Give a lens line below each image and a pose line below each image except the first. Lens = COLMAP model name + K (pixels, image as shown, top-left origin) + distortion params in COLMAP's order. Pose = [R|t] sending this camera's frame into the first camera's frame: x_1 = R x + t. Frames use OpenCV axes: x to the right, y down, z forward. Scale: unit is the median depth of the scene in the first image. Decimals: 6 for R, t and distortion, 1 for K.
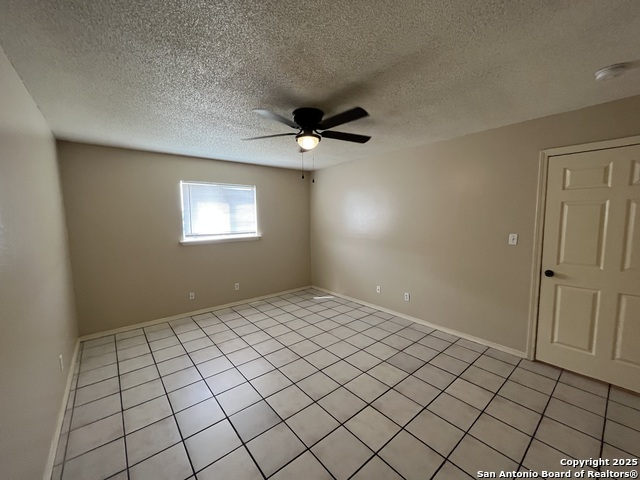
lens RADIAL K [[259.0, 0, 319.7], [0, 259.0, 242.8], [0, 0, 1]] dist [-0.000414, -0.000738]
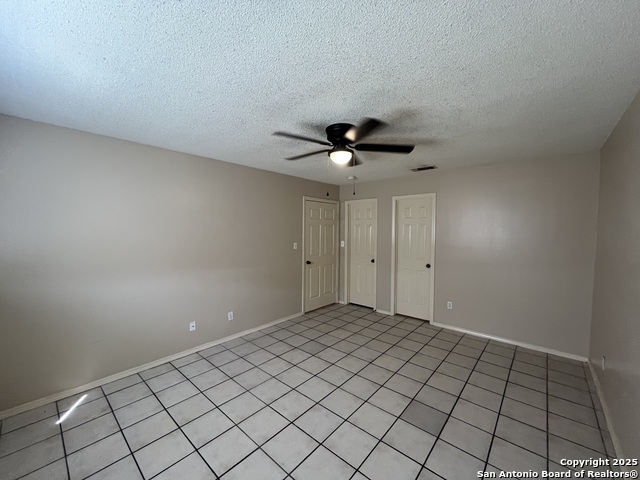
lens RADIAL K [[259.0, 0, 320.7], [0, 259.0, 239.9], [0, 0, 1]] dist [-0.000414, -0.000738]
pose [[-0.159555, -0.031900, 0.986673, -0.769450], [0.095160, 0.994326, 0.047535, -0.097926], [-0.982592, 0.101476, -0.155614, 0.949185]]
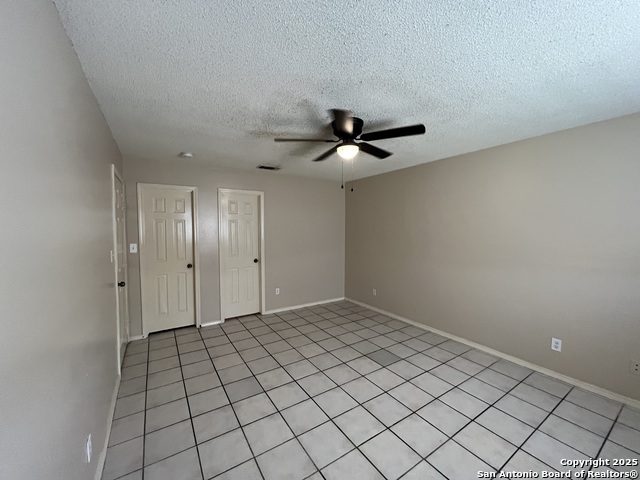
lens RADIAL K [[259.0, 0, 320.9], [0, 259.0, 238.8], [0, 0, 1]] dist [-0.000414, -0.000738]
pose [[-0.993165, 0.007273, 0.116491, -0.040786], [0.023961, 0.989504, 0.142504, -0.154507], [-0.114231, 0.144321, -0.982915, 1.528706]]
